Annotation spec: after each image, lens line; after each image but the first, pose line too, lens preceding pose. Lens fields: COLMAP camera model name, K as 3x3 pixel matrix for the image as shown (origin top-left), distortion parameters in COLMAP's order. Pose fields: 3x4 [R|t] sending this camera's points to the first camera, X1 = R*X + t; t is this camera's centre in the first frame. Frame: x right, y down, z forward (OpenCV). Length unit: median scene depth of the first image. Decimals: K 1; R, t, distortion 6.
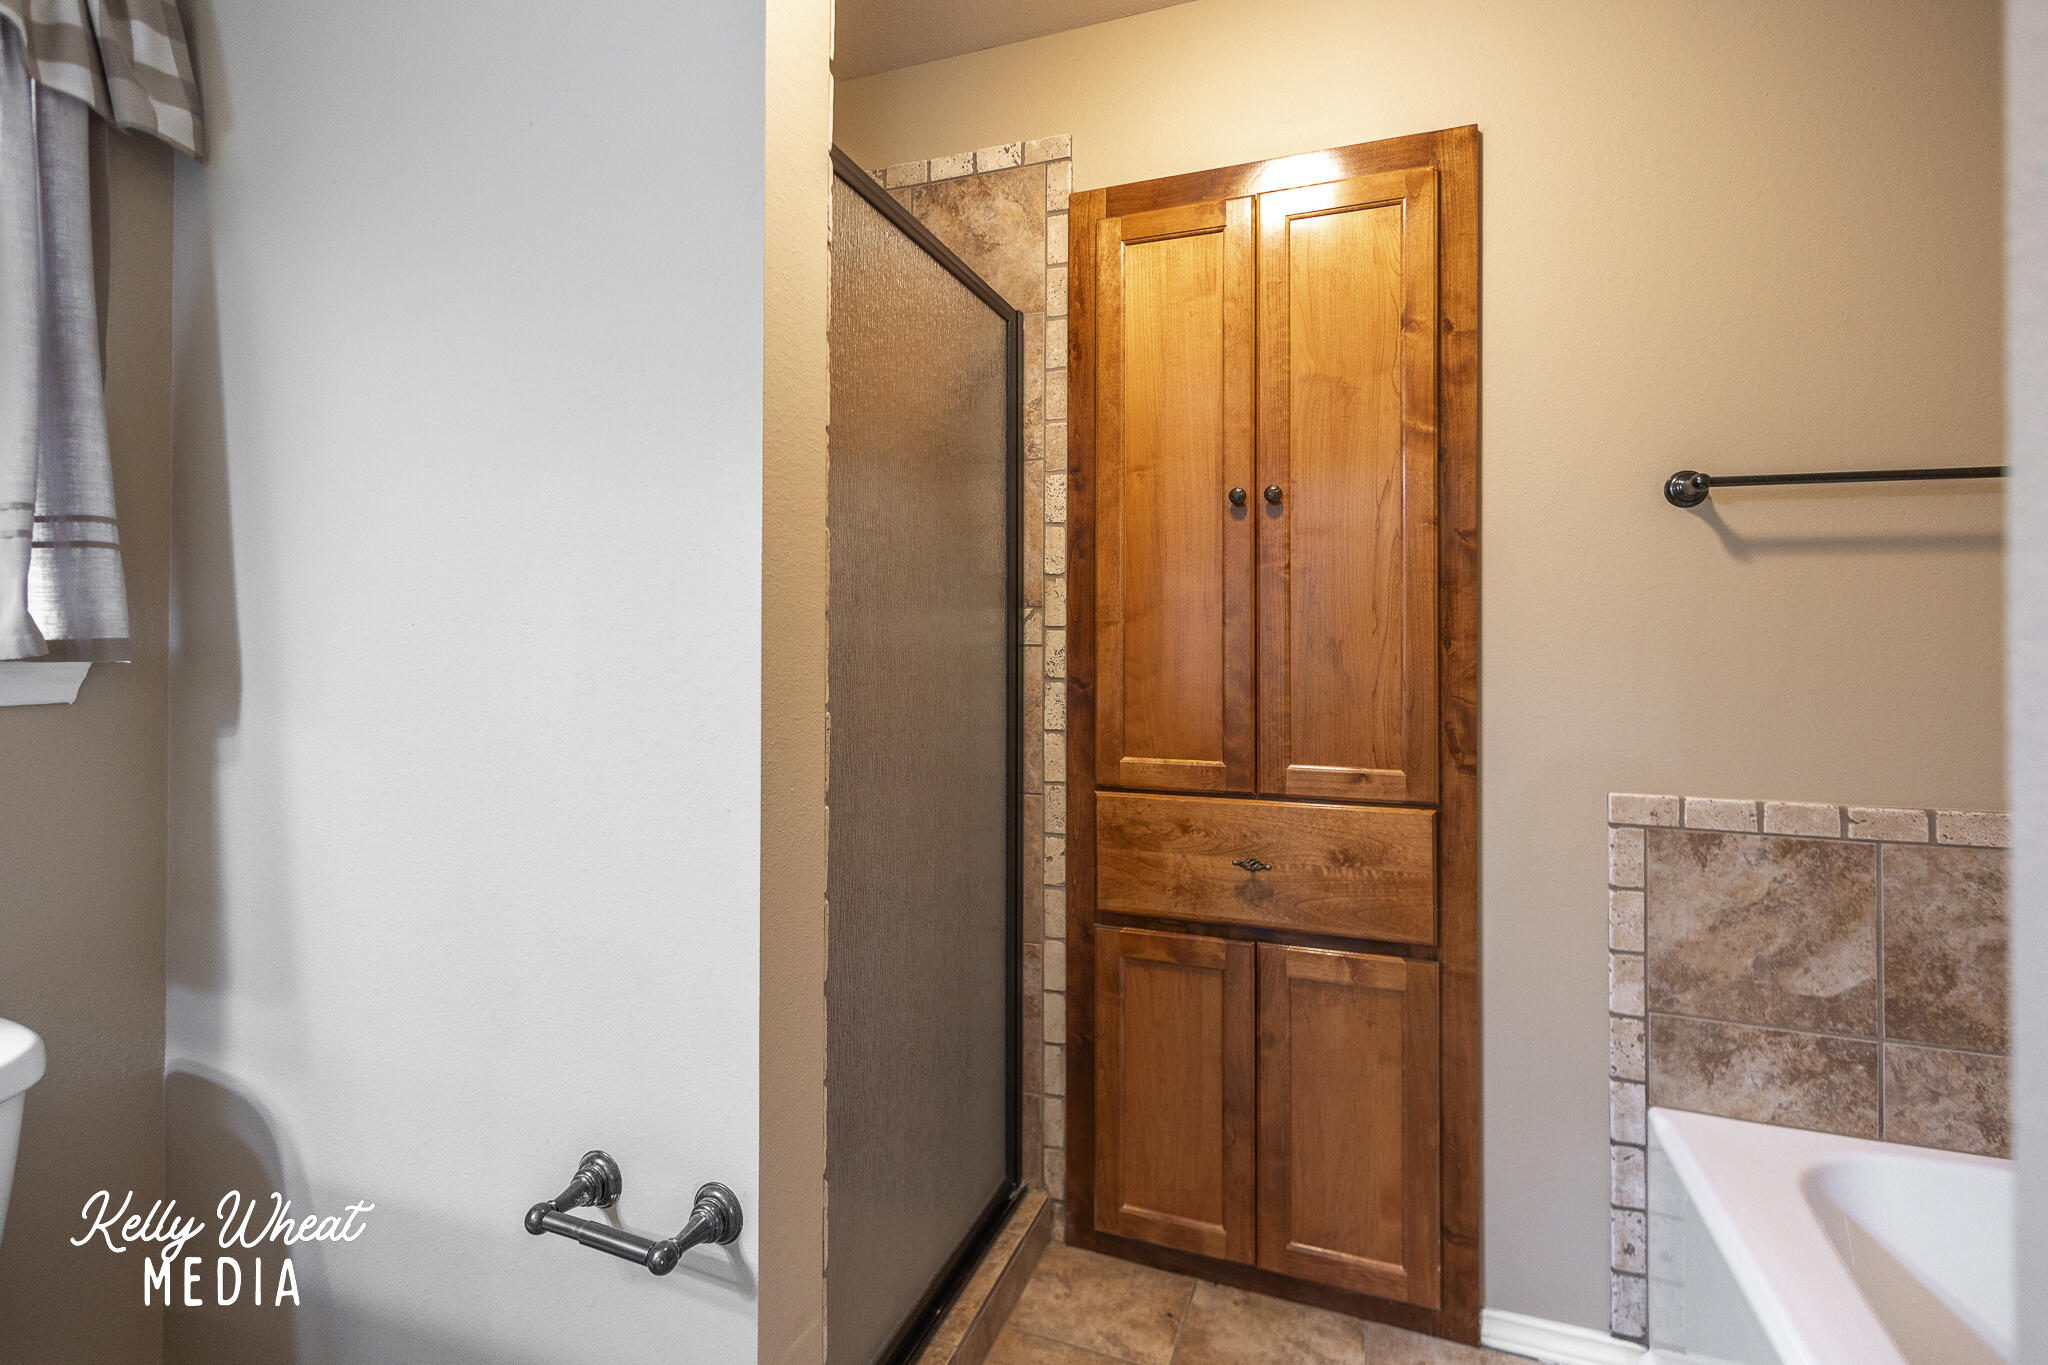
lens RADIAL K [[957.2, 0, 1034.3], [0, 957.2, 628.4], [0, 0, 1]] dist [0.003374, -0.002616]
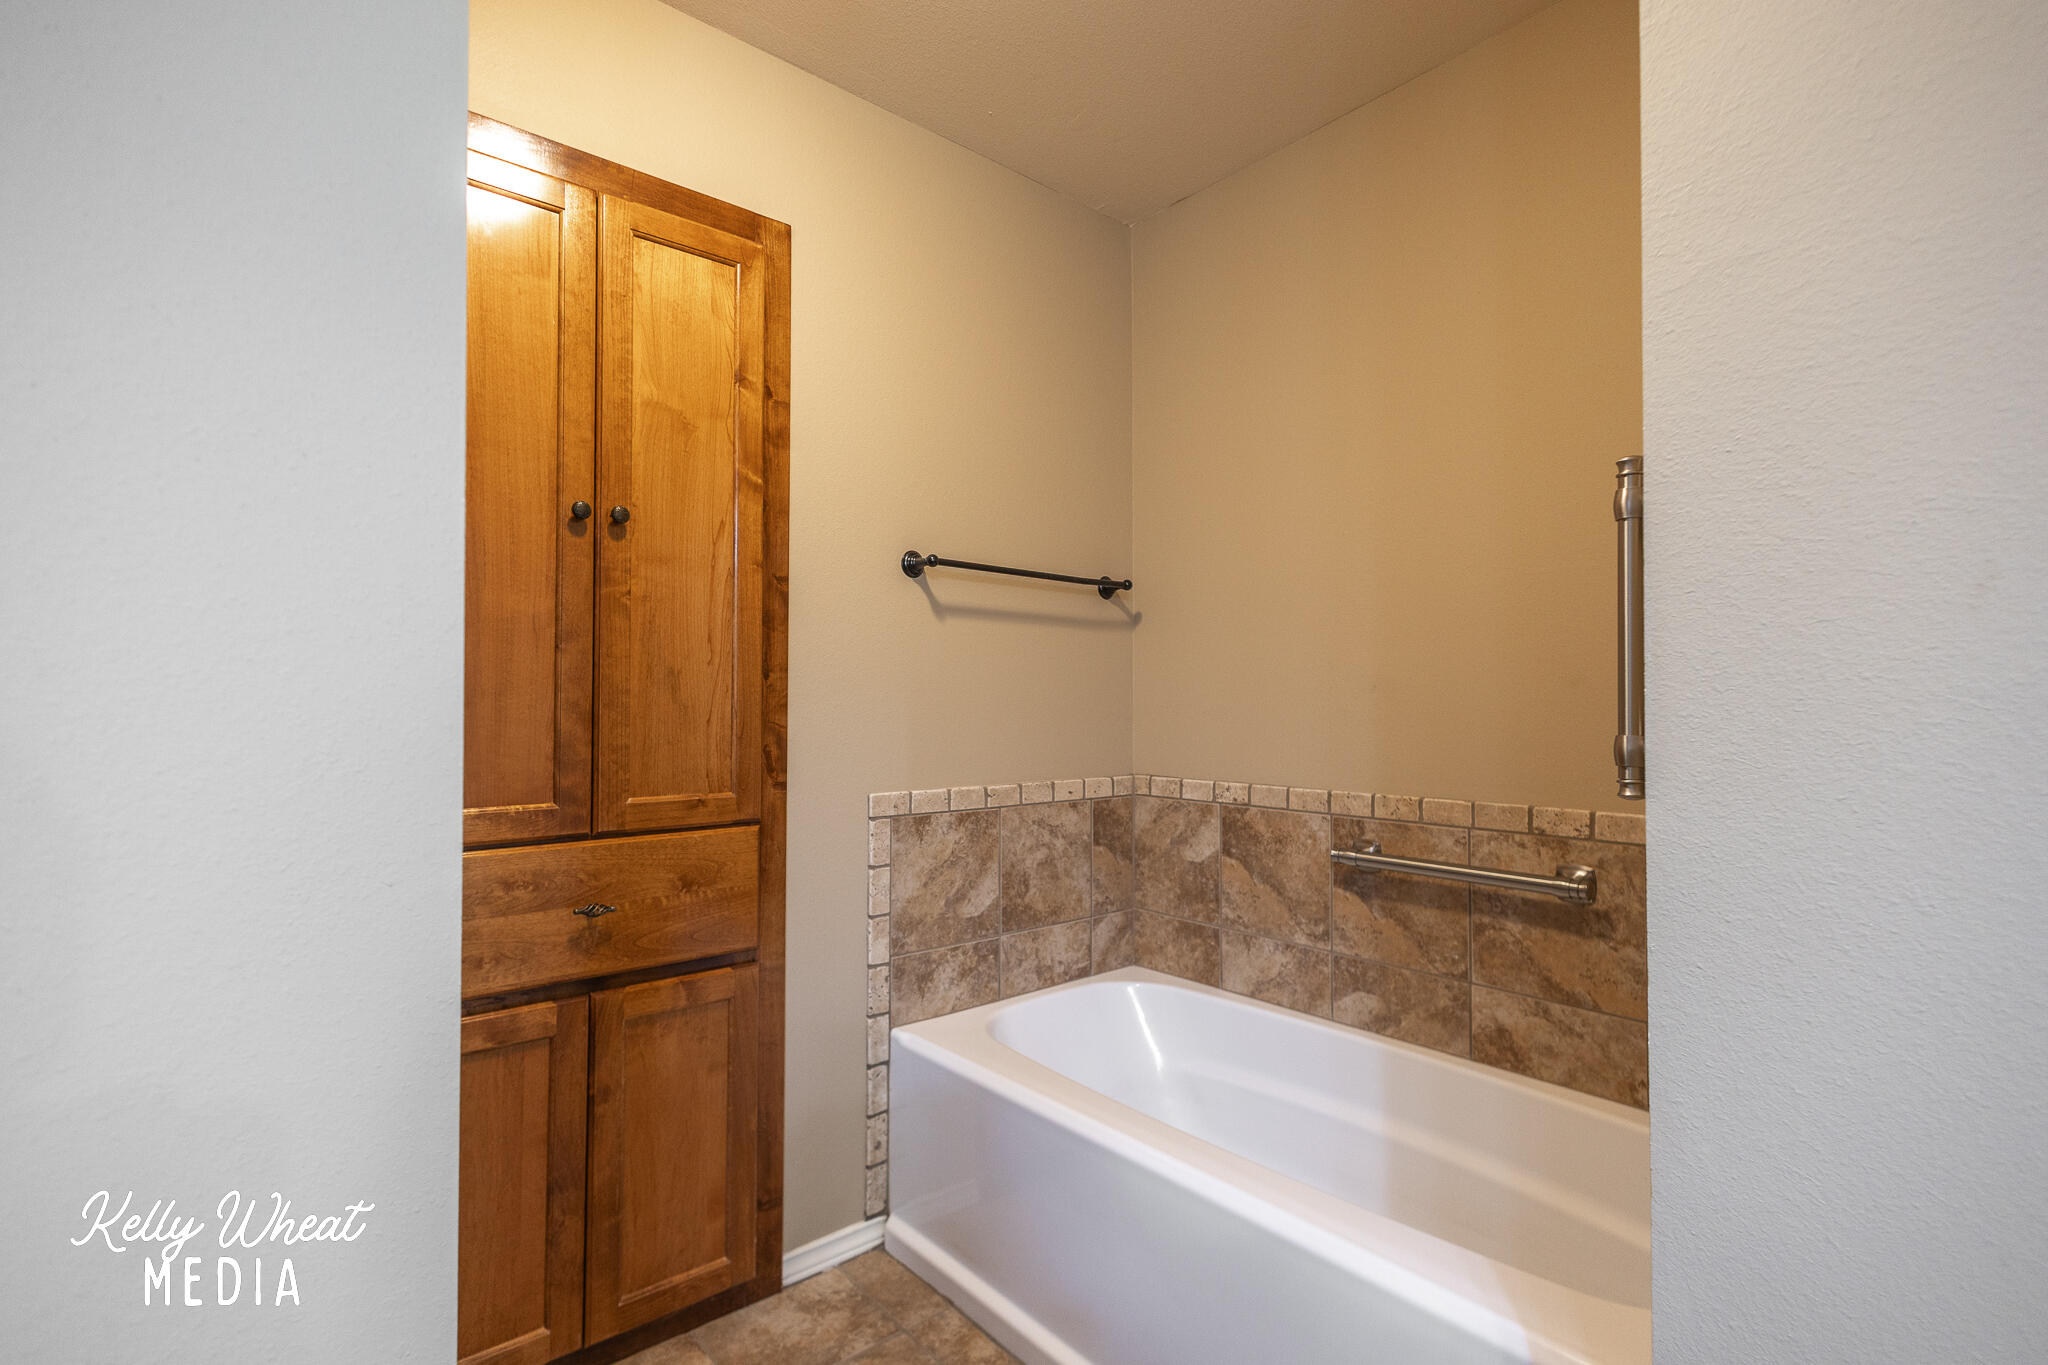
lens RADIAL K [[957.2, 0, 1022.2], [0, 957.2, 689.5], [0, 0, 1]] dist [0.003374, -0.002616]
pose [[0.477802, 0.011776, 0.878389, -0.409941], [-0.007097, 0.999929, -0.009545, 0.041191], [-0.878439, -0.001673, 0.477852, 0.201883]]
